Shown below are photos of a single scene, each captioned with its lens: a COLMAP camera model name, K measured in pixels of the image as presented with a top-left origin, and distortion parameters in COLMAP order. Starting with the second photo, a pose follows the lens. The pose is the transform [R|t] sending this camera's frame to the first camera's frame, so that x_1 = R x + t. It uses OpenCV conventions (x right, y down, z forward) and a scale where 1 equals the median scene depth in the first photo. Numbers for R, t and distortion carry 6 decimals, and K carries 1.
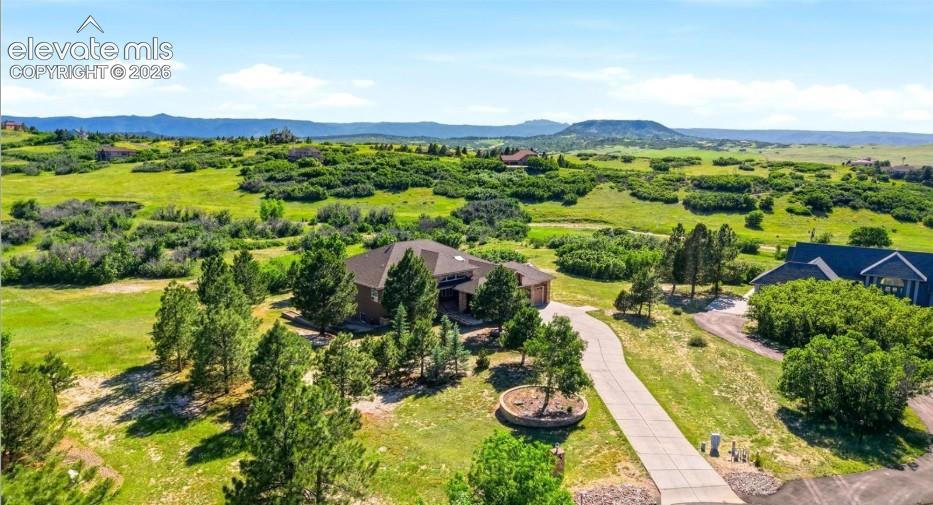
lens RADIAL K [[605.5, 0, 463.9], [0, 605.5, 254.0], [0, 0, 1]] dist [0.053085, -0.048897]
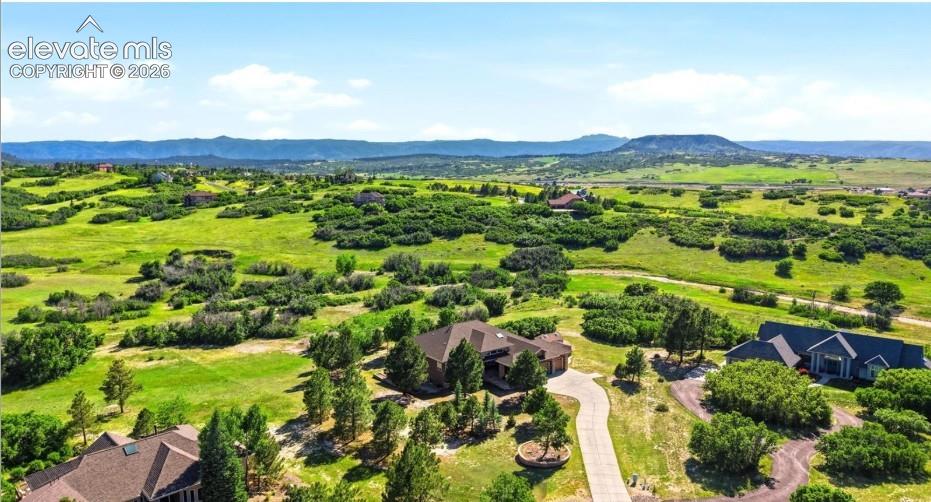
lens RADIAL K [[604.2, 0, 462.9], [0, 604.2, 252.5], [0, 0, 1]] dist [0.053085, -0.048897]
pose [[0.995871, -0.007133, -0.090498, 0.009925], [0.003311, 0.999099, -0.042310, -0.036450], [0.090719, 0.041836, 0.994997, -0.110371]]
